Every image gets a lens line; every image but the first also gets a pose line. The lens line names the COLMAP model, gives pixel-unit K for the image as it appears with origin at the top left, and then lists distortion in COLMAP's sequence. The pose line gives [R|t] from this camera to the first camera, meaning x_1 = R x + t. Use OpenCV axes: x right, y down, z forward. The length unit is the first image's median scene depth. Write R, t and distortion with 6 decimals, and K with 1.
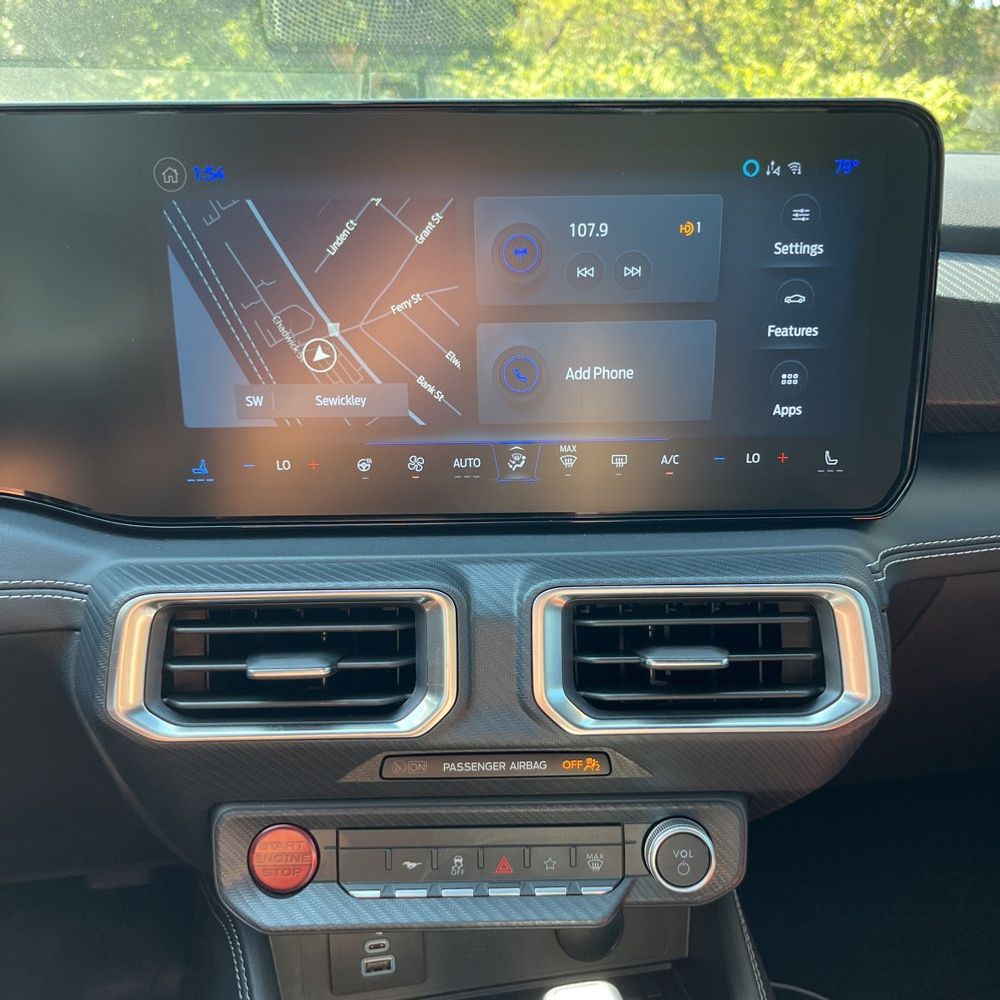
lens RADIAL K [[1022.4, 0, 502.5], [0, 1022.4, 493.2], [0, 0, 1]] dist [0.011326, 0.000000]
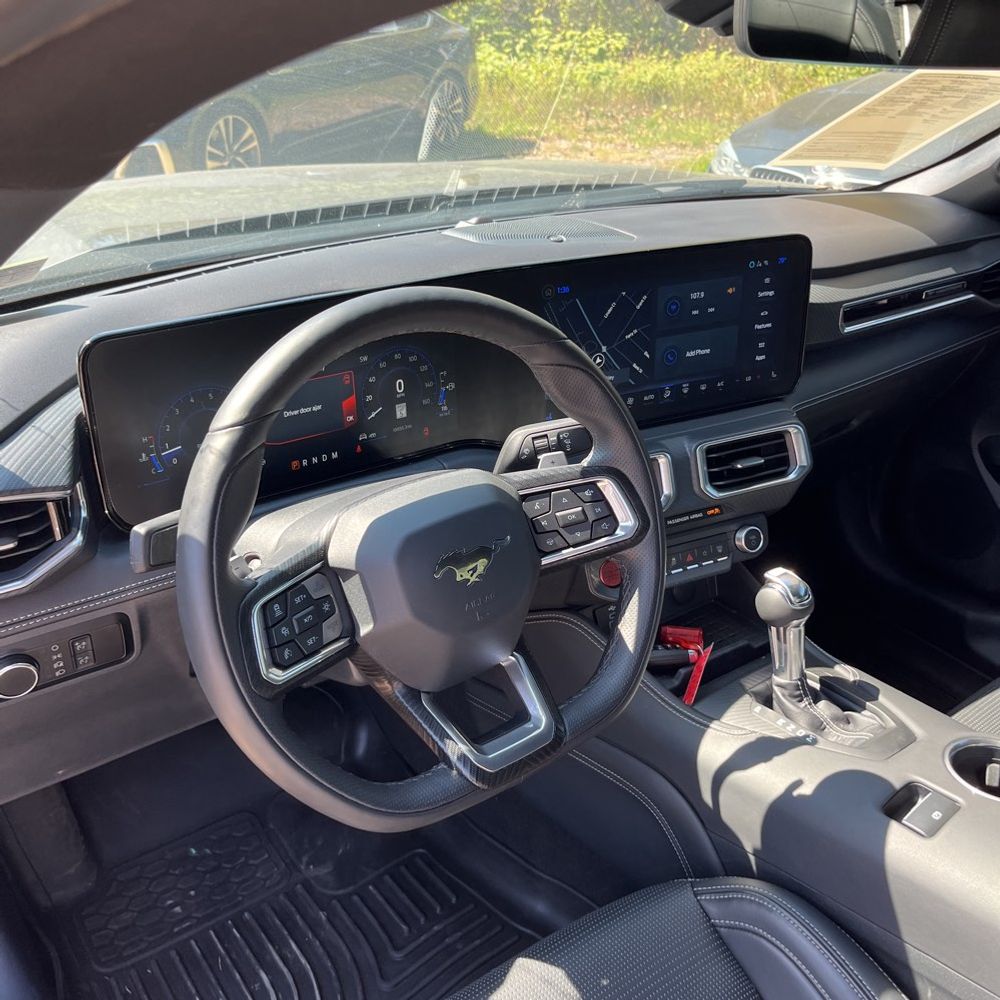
lens RADIAL K [[1022.4, 0, 498.8], [0, 1022.4, 502.7], [0, 0, 1]] dist [0.011326, 0.000000]
pose [[0.907483, -0.181423, 0.378893, -1.333974], [0.123930, 0.977414, 0.171184, -0.247887], [-0.401392, -0.108391, 0.909470, -1.056167]]
